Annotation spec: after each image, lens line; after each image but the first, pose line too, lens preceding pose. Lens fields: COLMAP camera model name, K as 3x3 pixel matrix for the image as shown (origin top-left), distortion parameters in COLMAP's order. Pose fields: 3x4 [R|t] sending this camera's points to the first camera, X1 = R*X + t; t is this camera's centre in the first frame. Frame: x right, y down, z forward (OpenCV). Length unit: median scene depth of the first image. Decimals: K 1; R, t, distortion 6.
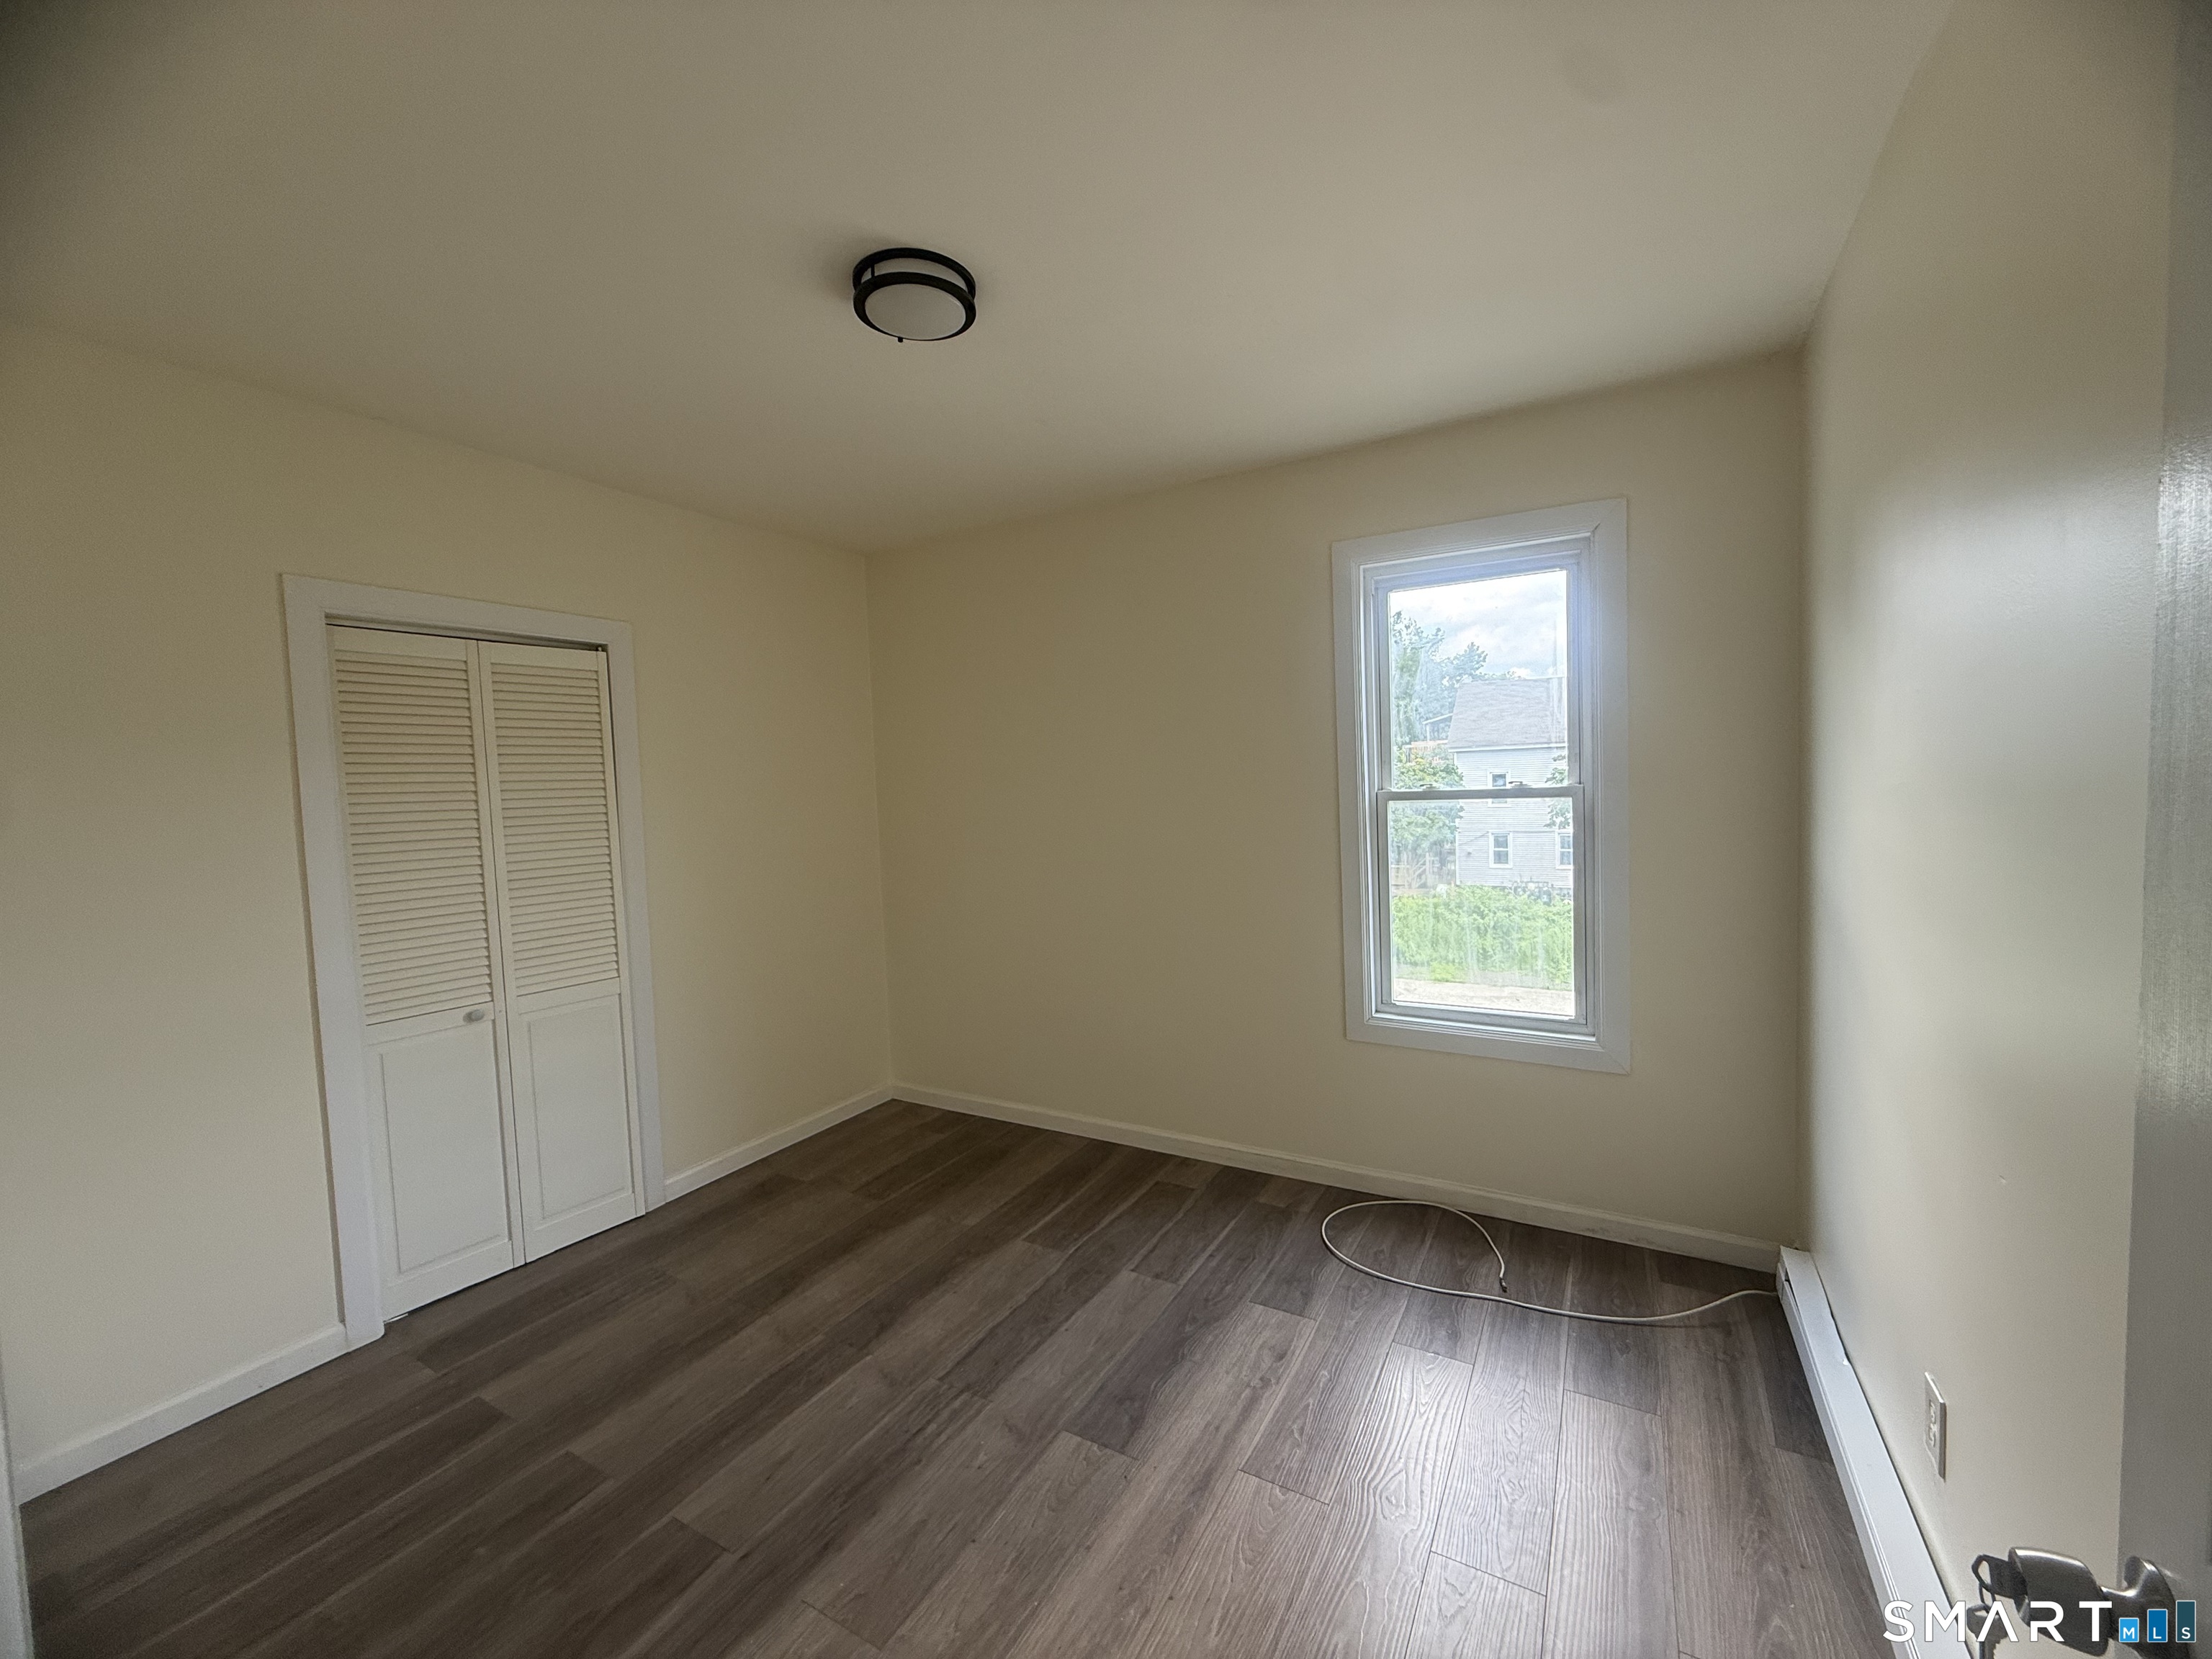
lens RADIAL K [[888.0, 0, 1106.0], [0, 888.0, 829.5], [0, 0, 1]] dist [-0.001862, -0.000249]
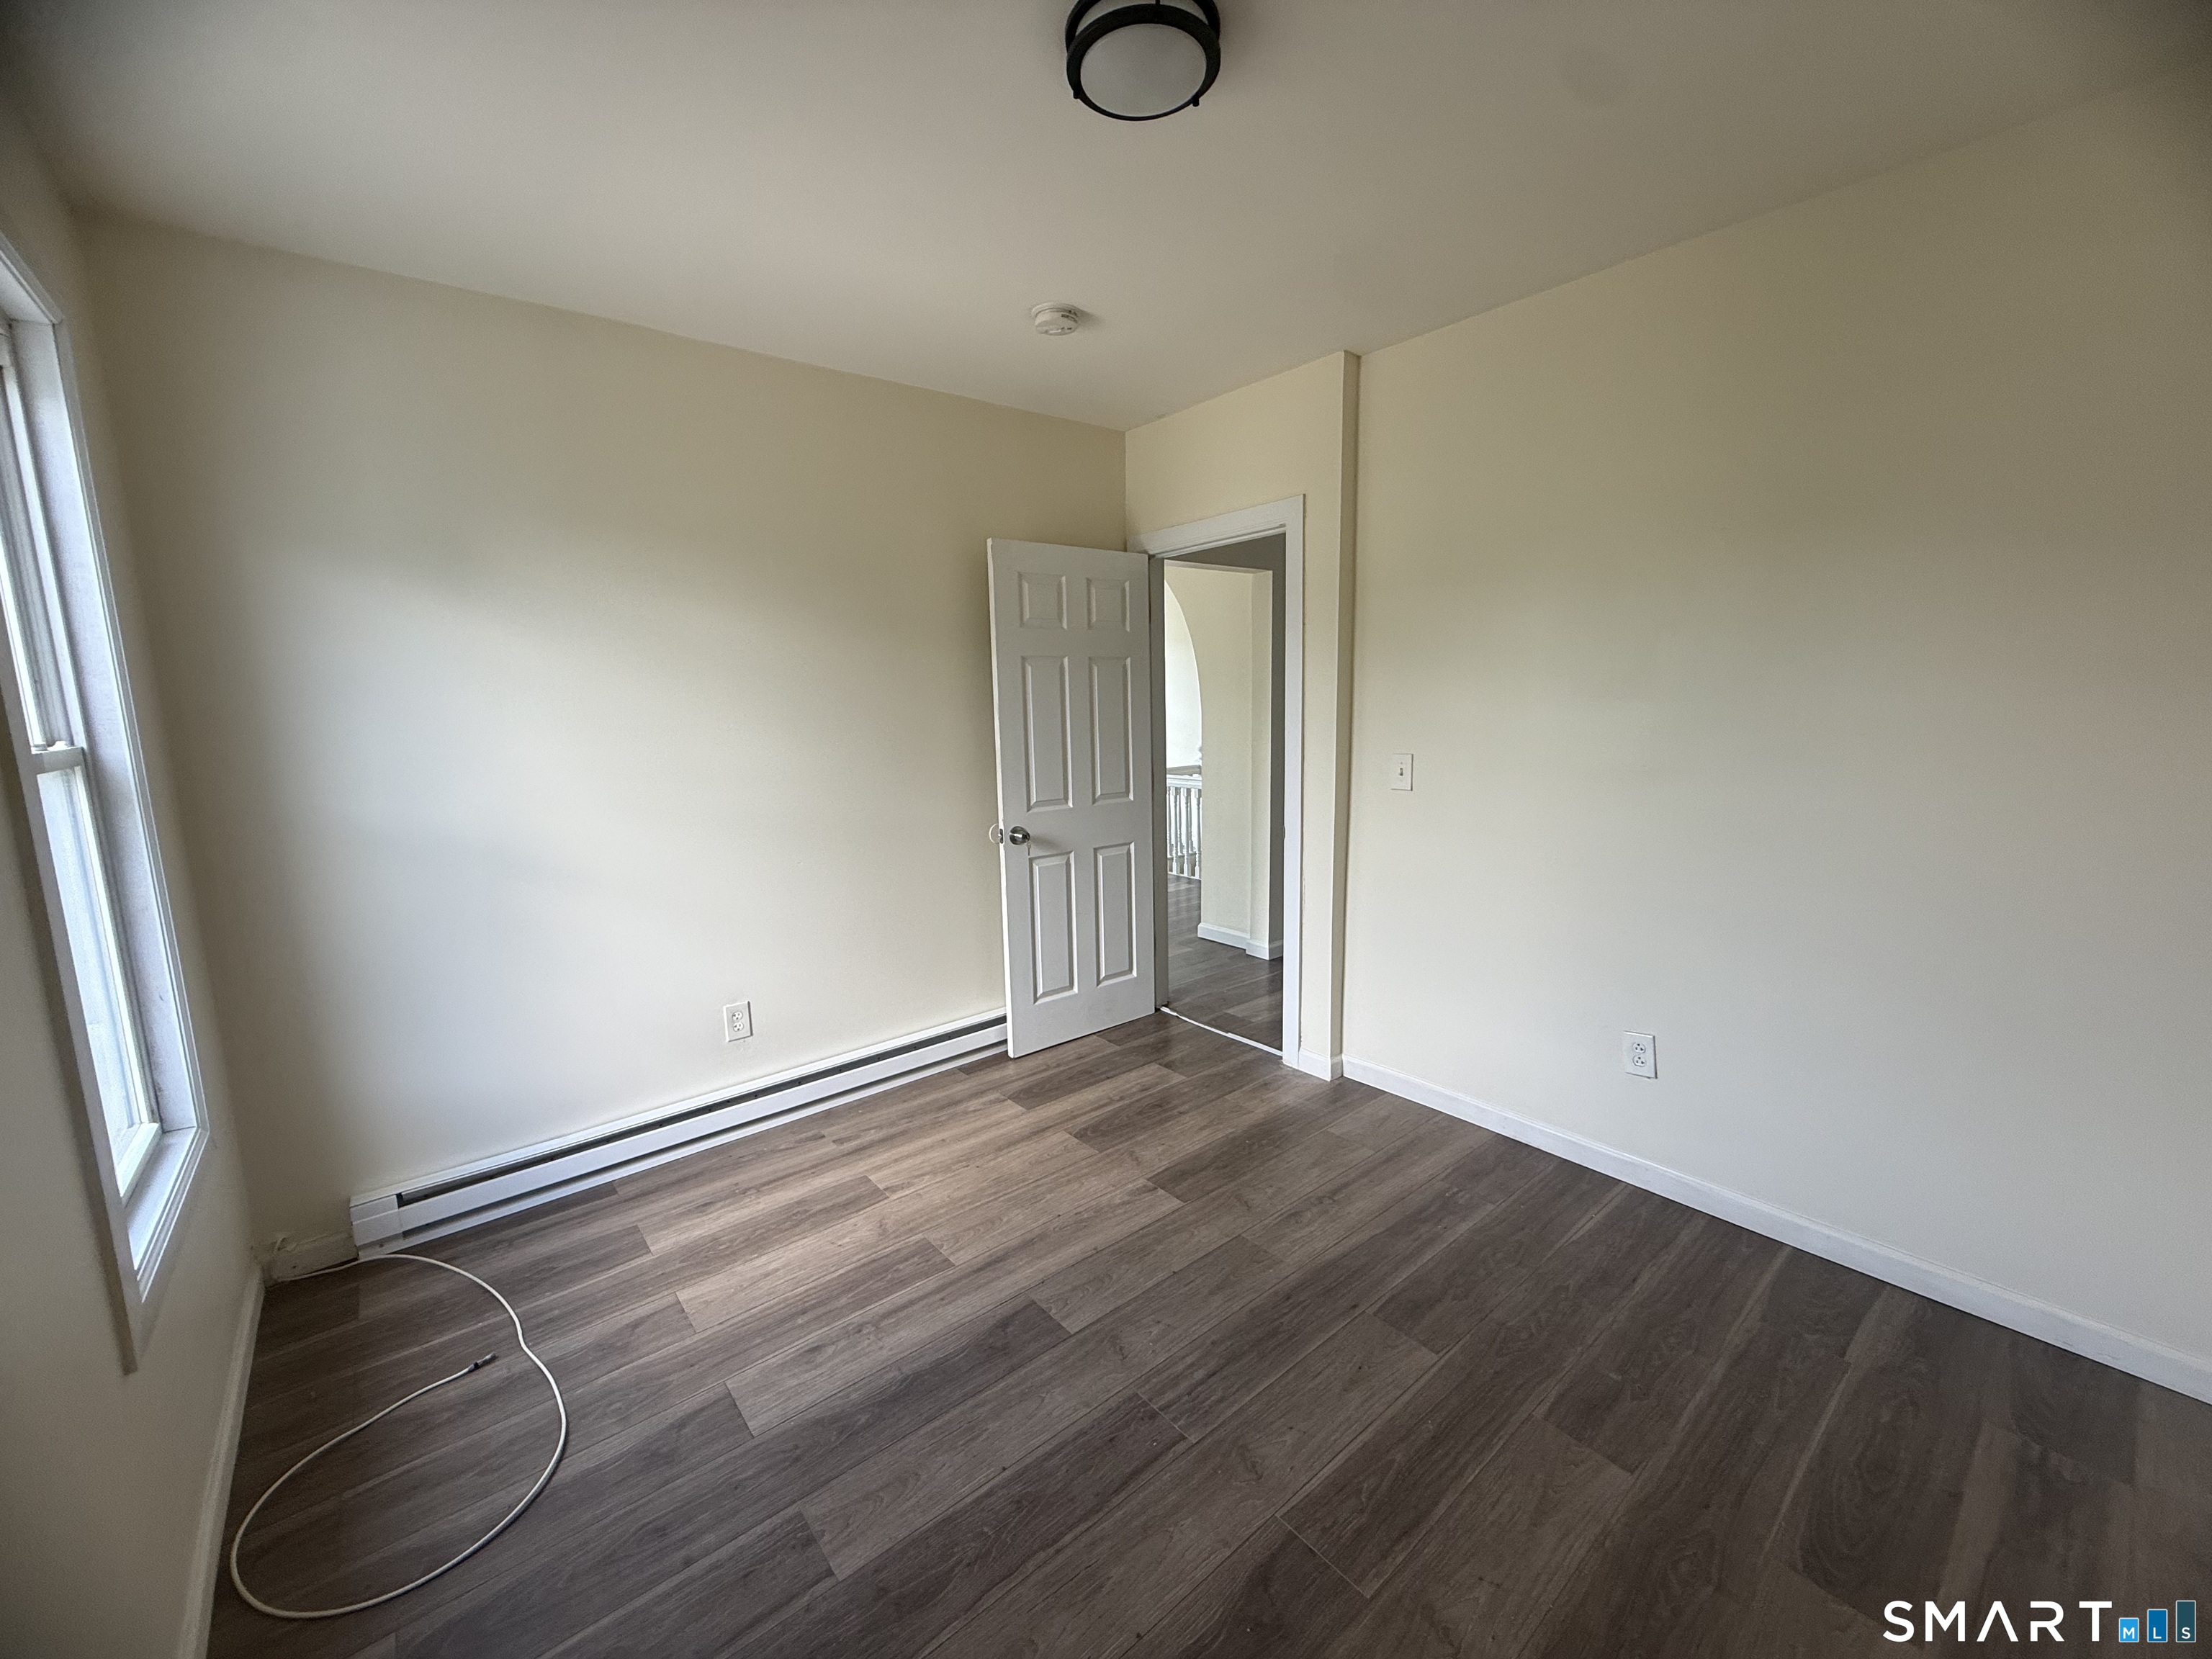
lens RADIAL K [[888.0, 0, 1106.0], [0, 888.0, 829.5], [0, 0, 1]] dist [-0.001862, -0.000249]
pose [[-0.937701, 0.005670, 0.347397, -0.429698], [0.076899, 0.978456, 0.191597, -0.076049], [-0.338827, 0.206375, -0.917936, 1.759901]]
